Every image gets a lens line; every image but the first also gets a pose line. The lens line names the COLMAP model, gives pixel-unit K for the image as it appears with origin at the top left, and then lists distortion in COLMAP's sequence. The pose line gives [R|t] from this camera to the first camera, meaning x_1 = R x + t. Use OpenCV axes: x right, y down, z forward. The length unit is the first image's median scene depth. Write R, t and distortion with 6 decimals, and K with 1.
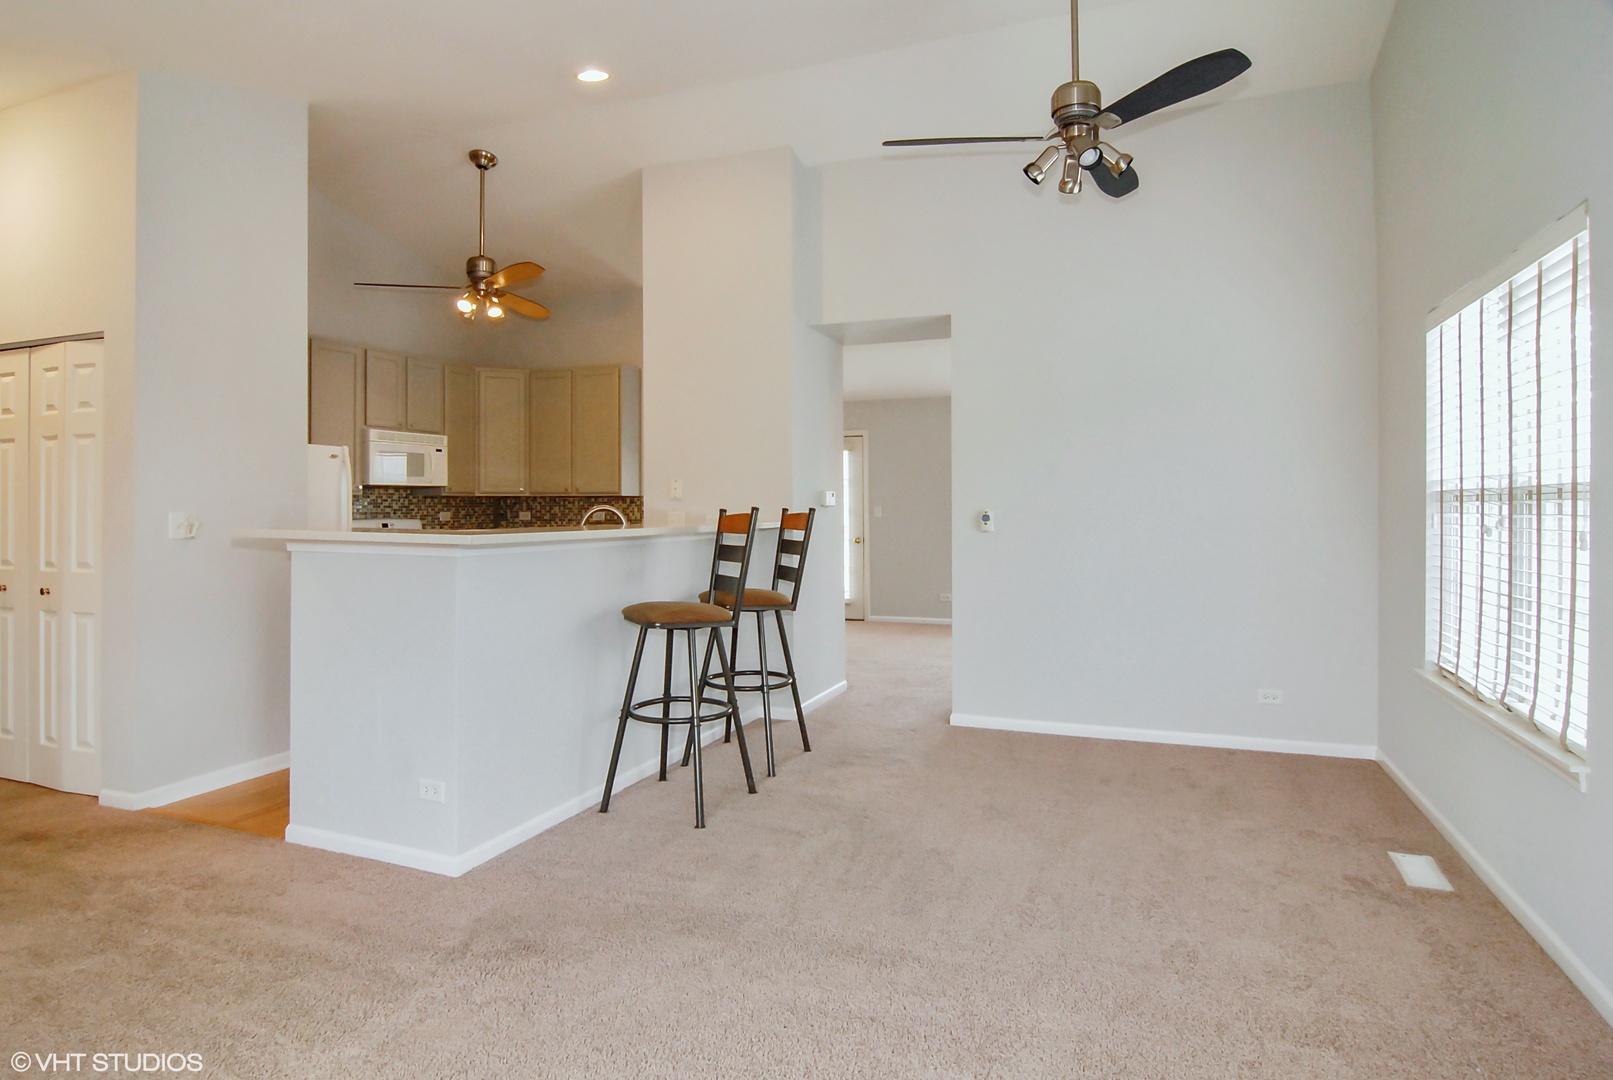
lens RADIAL K [[878.4, 0, 806.5], [0, 878.4, 540.0], [0, 0, 1]] dist [-0.003529, -0.000556]
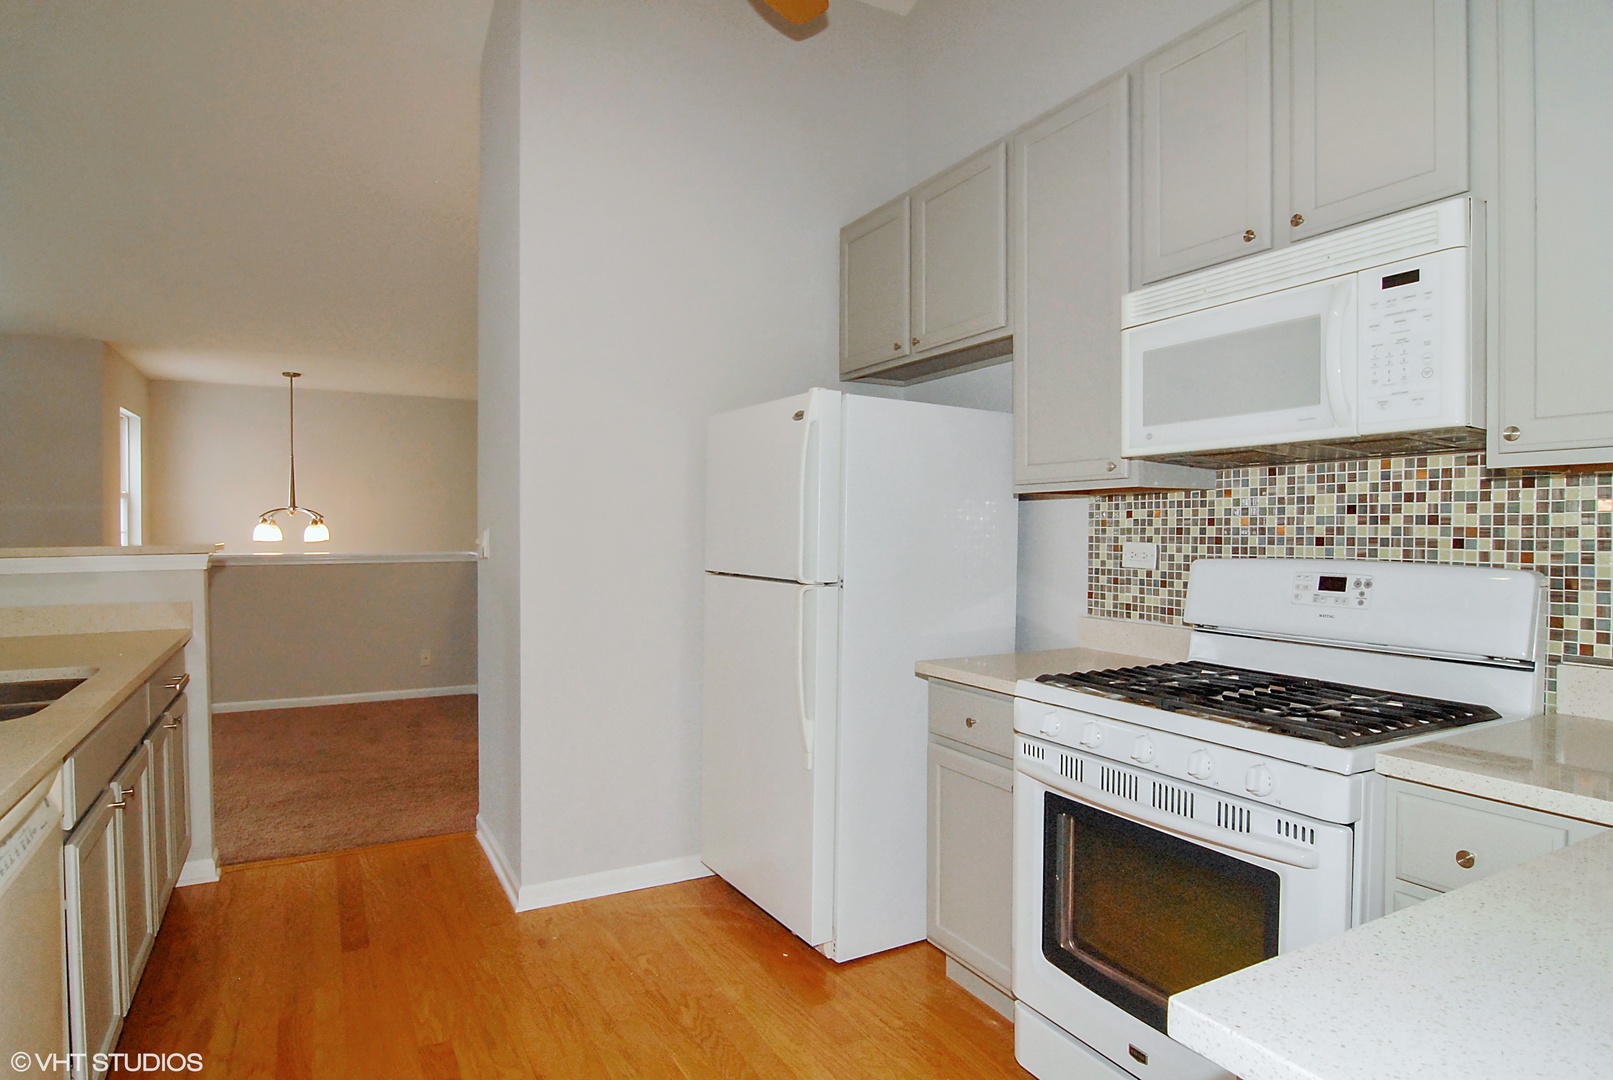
lens RADIAL K [[927.0, 0, 806.5], [0, 927.0, 540.0], [0, 0, 1]] dist [-0.000212, 0.000659]
pose [[-0.635905, 0.013119, -0.771655, -0.114234], [-0.026285, 0.998907, 0.038643, -0.035076], [0.771319, 0.044856, -0.634866, 0.962781]]
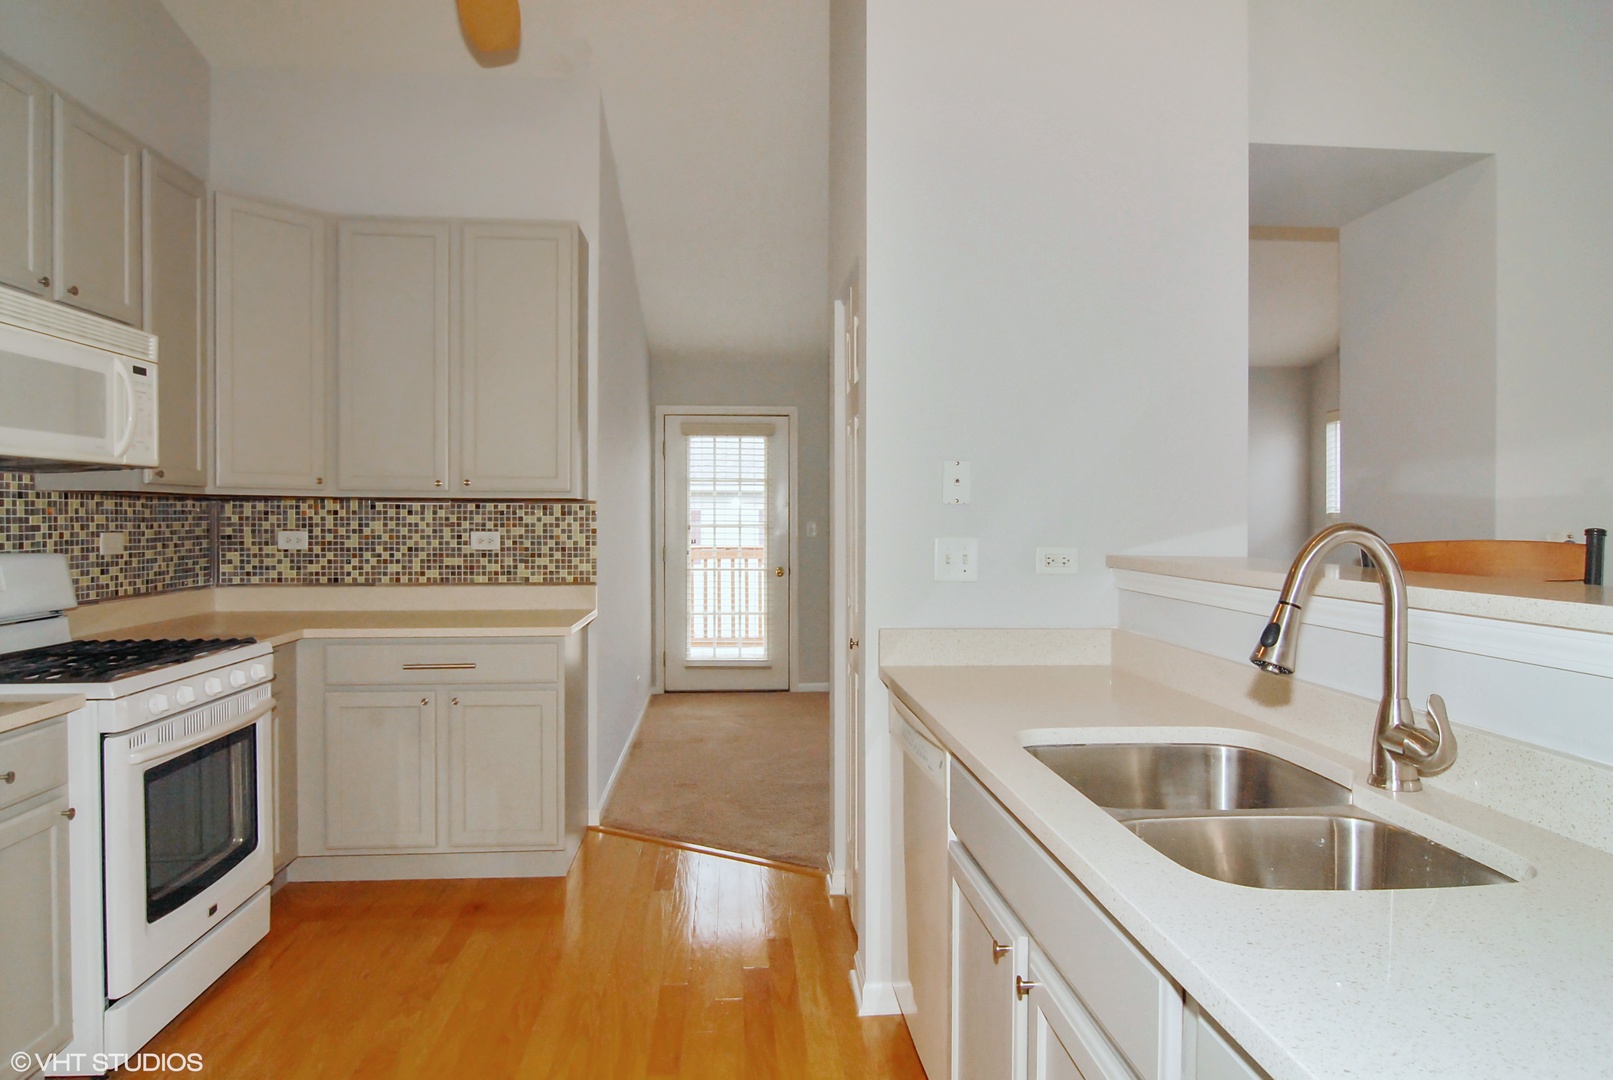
lens RADIAL K [[933.5, 0, 806.5], [0, 933.5, 540.0], [0, 0, 1]] dist [-0.002034, -0.000704]
pose [[0.896529, -0.006471, 0.442937, -0.315067], [0.013263, 0.999837, -0.012238, -0.019312], [-0.442786, 0.016846, 0.896469, 0.479576]]
